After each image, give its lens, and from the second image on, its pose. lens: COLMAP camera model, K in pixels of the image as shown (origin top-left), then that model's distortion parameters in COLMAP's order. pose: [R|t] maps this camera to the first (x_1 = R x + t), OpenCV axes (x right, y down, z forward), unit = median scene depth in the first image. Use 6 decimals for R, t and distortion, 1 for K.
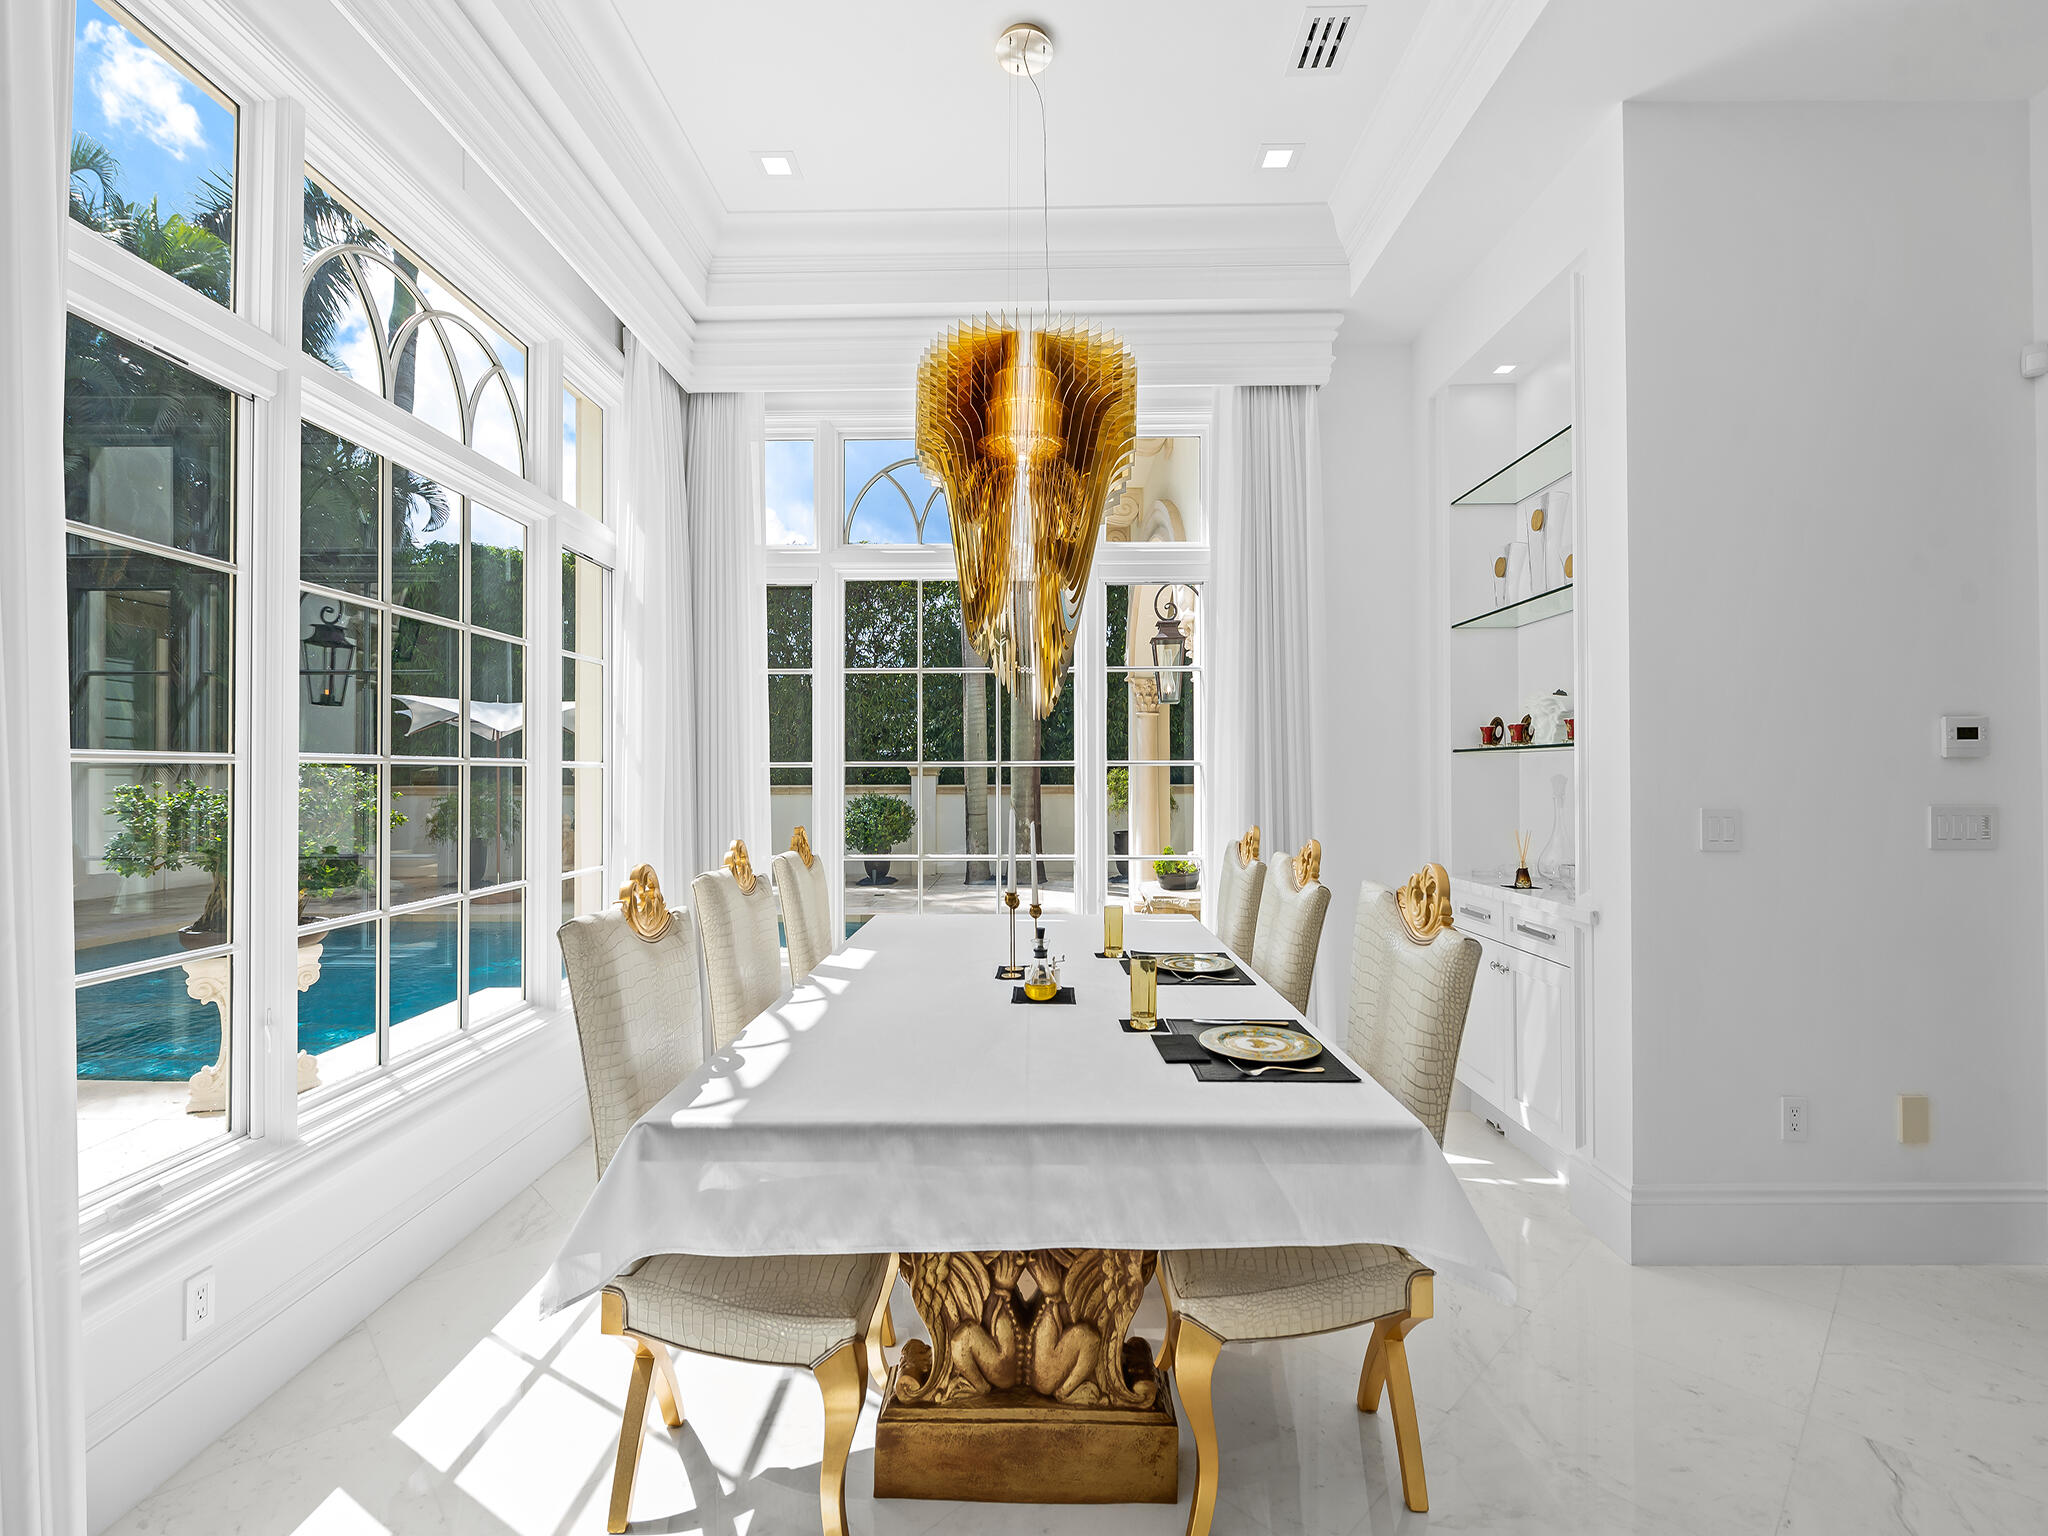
lens RADIAL K [[1106.6, 0, 1030.8], [0, 1106.6, 780.3], [0, 0, 1]] dist [0.001662, 0.000669]
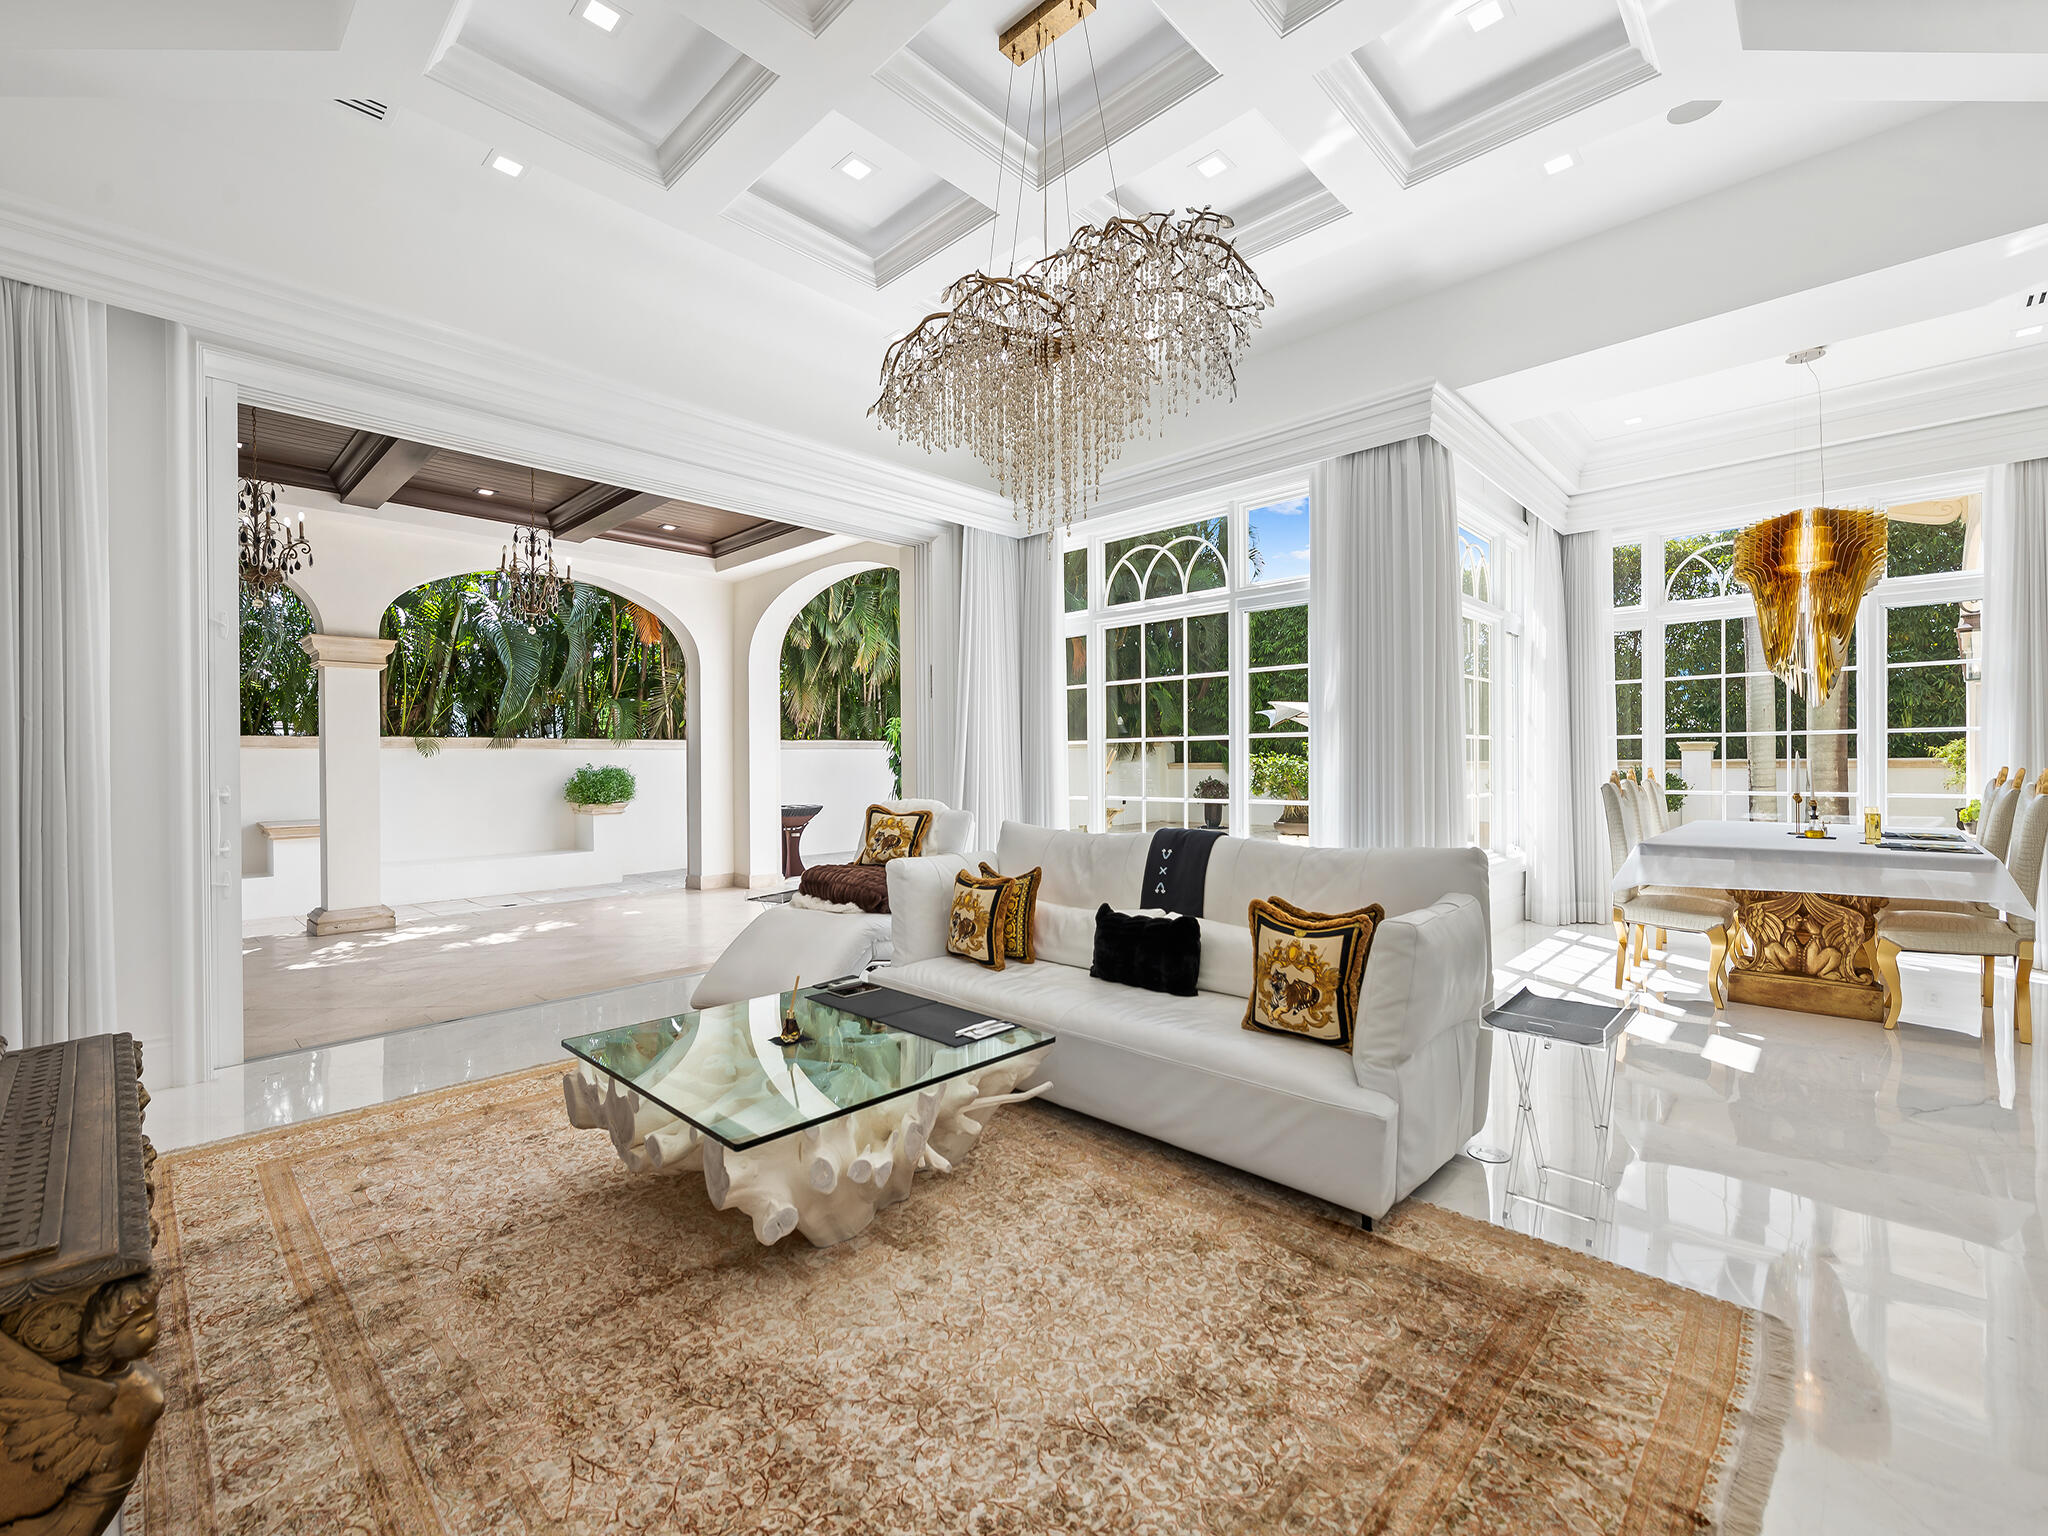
lens RADIAL K [[870.9, 0, 1038.2], [0, 870.9, 758.6], [0, 0, 1]] dist [0.002750, -0.001000]
pose [[0.738515, -0.004320, -0.674224, 0.019169], [0.006644, 0.999978, 0.000870, 0.012339], [0.674205, -0.005122, 0.738527, -0.667839]]
